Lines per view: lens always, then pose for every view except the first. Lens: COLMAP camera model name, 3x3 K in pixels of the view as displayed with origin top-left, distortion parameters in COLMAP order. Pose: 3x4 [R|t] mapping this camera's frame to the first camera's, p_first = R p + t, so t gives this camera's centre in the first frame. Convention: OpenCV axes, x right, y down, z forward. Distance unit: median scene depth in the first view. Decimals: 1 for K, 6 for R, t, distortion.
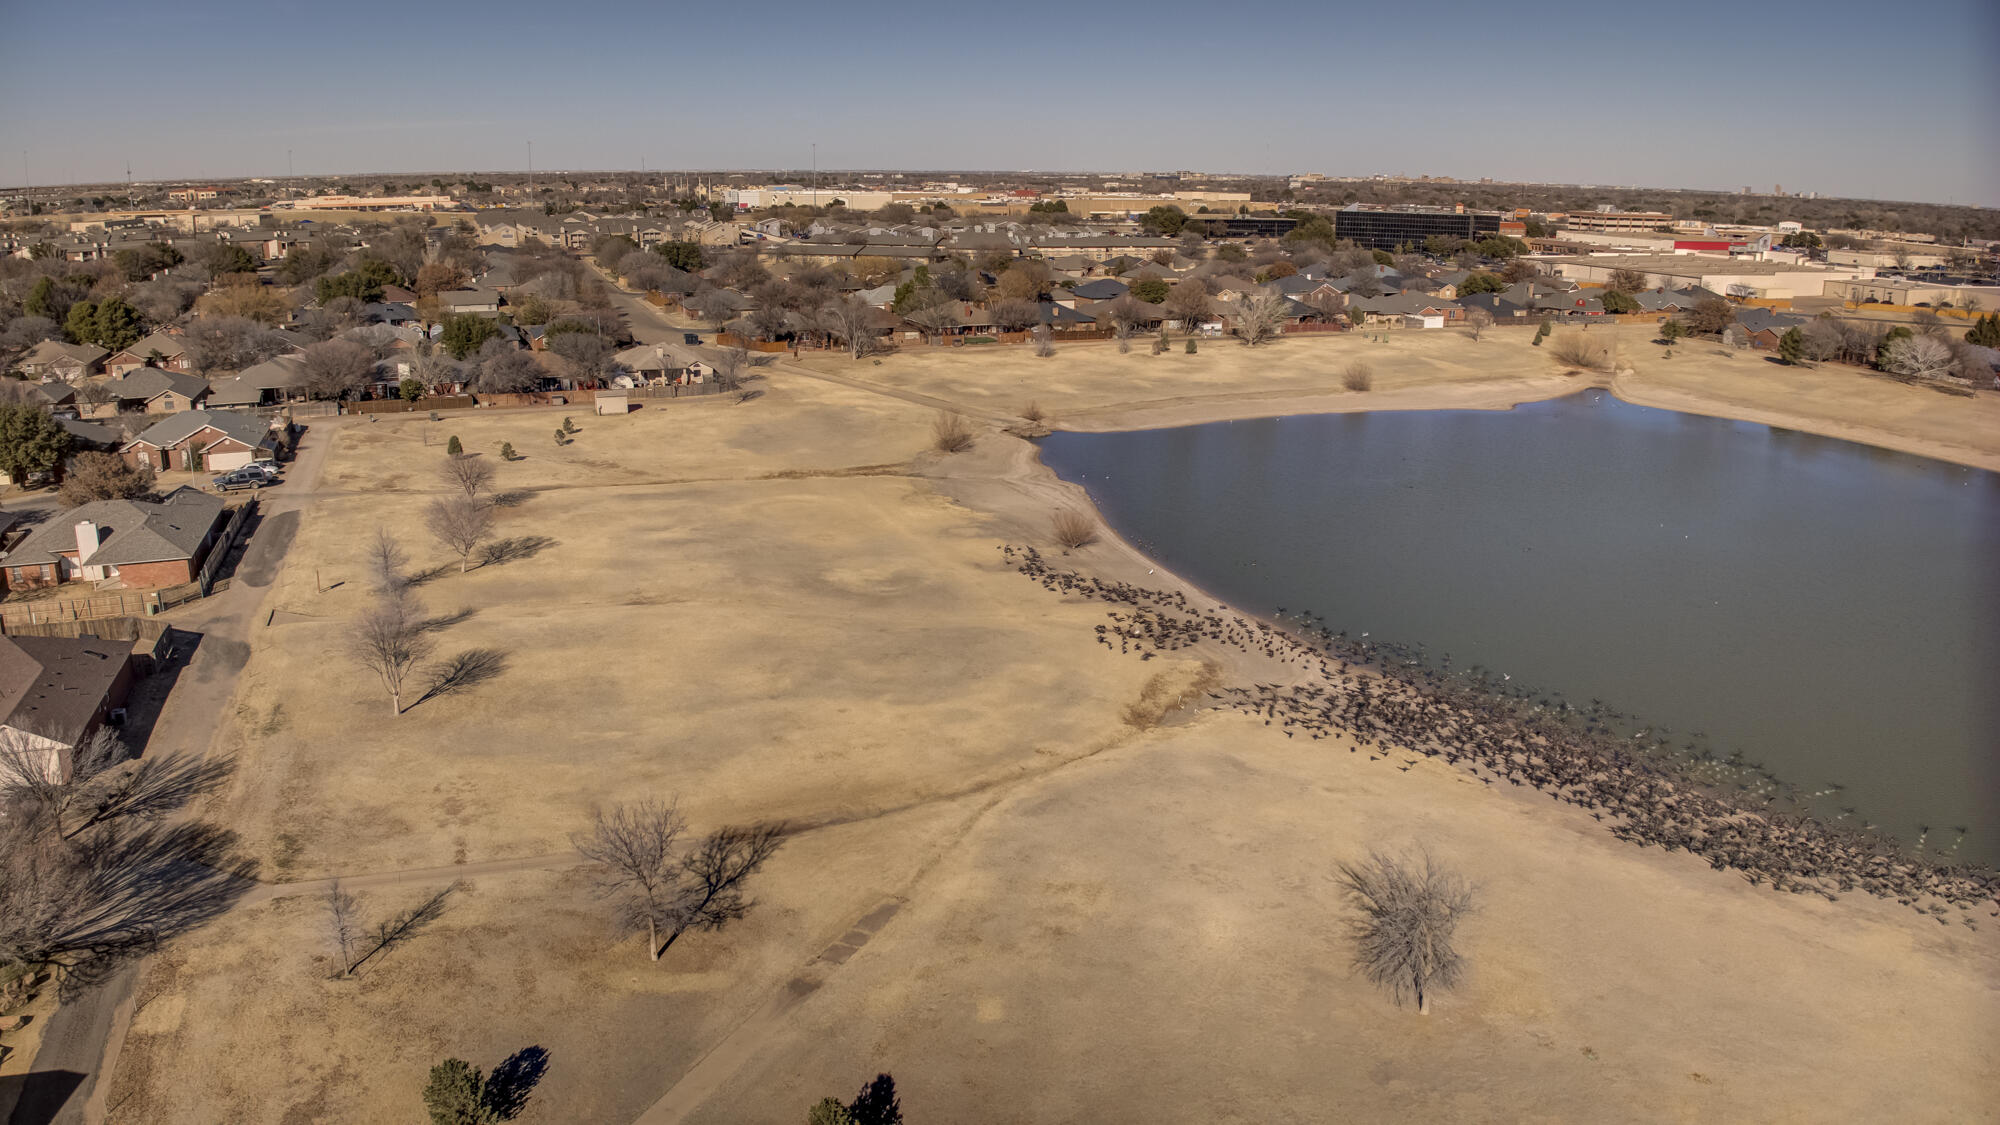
lens RADIAL K [[1403.6, 0, 1006.1], [0, 1403.6, 553.0], [0, 0, 1]] dist [-0.099354, -0.019300]
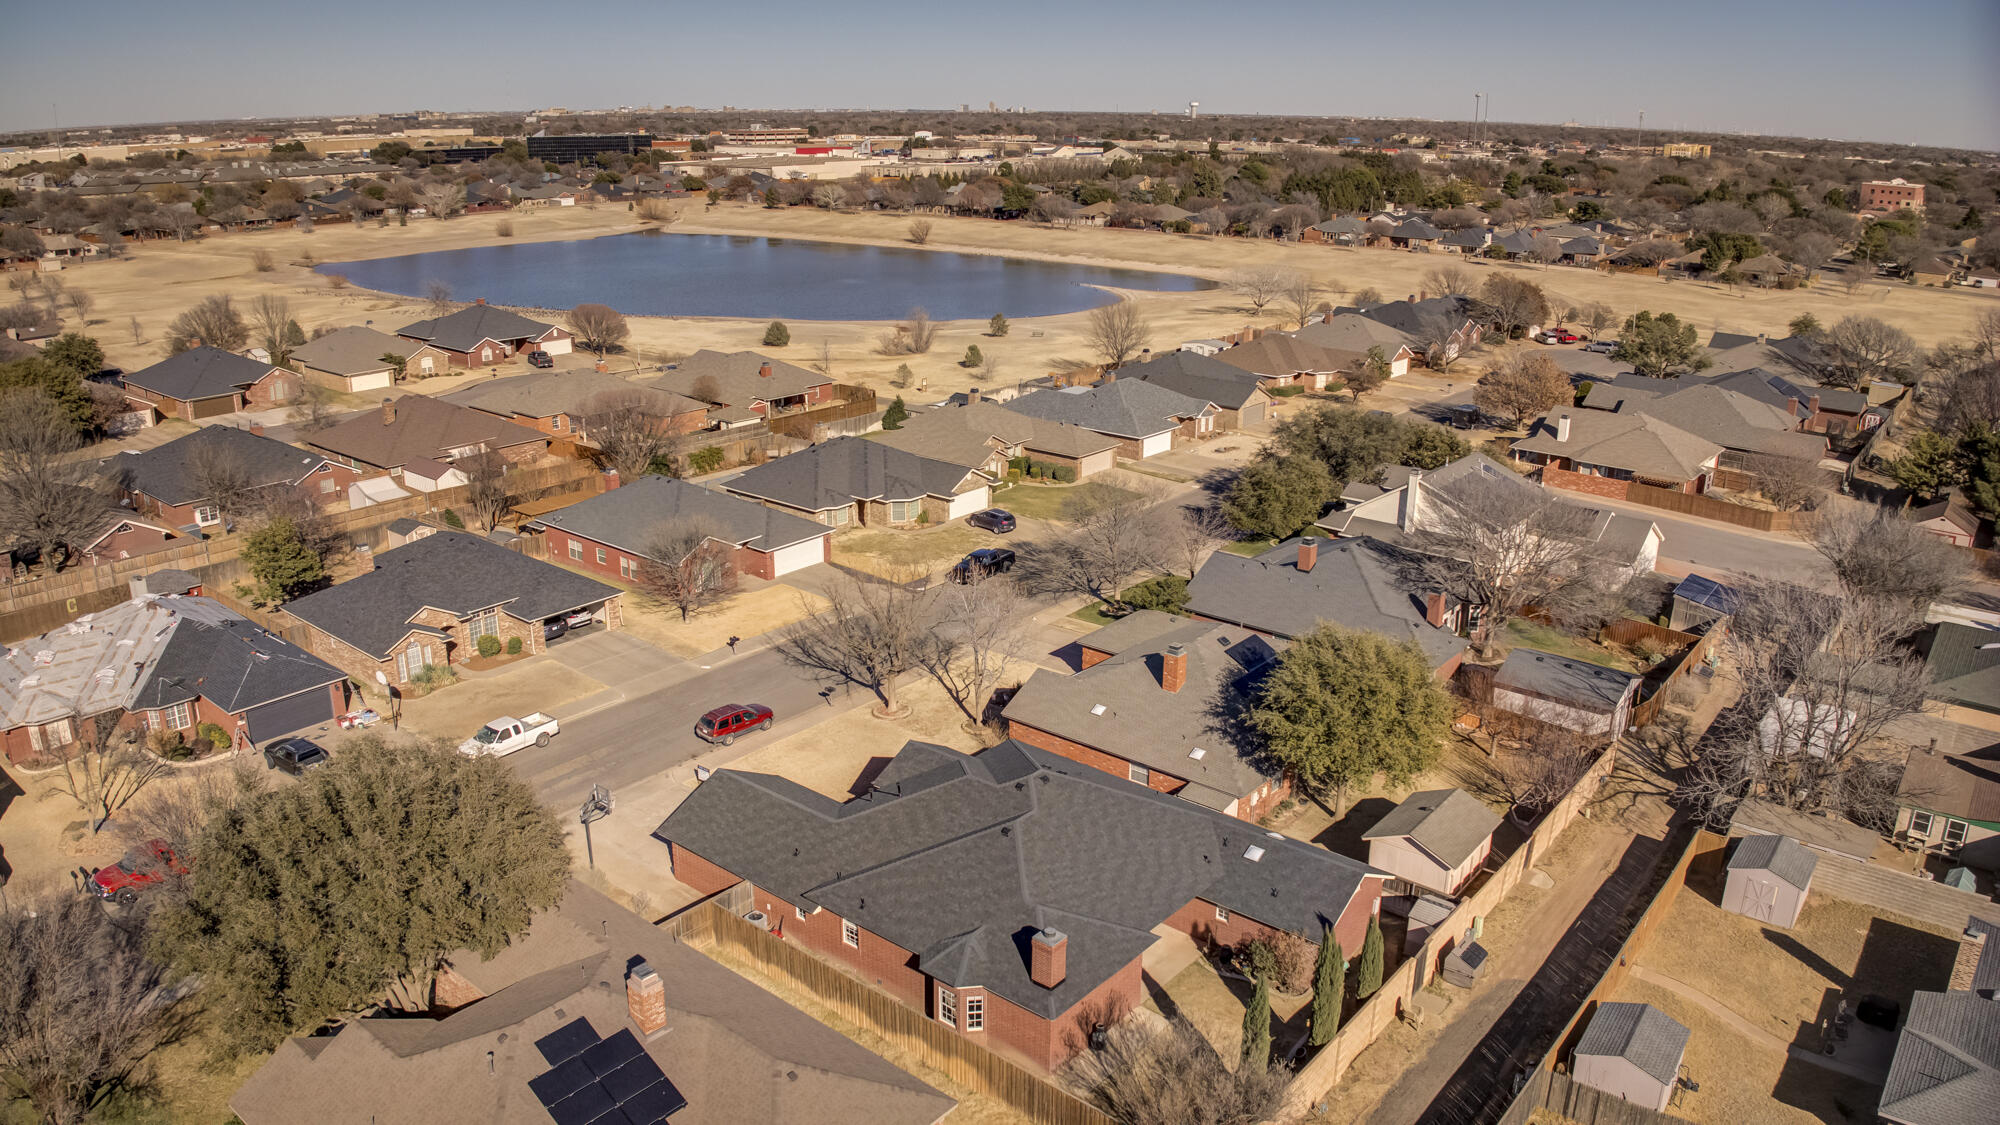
lens RADIAL K [[1403.6, 0, 1006.1], [0, 1403.6, 553.0], [0, 0, 1]] dist [-0.099354, -0.019300]
pose [[0.873529, -0.150502, 0.462921, -0.025666], [0.128918, 0.988573, 0.078130, 0.109049], [-0.469389, -0.008570, 0.882950, -0.397116]]
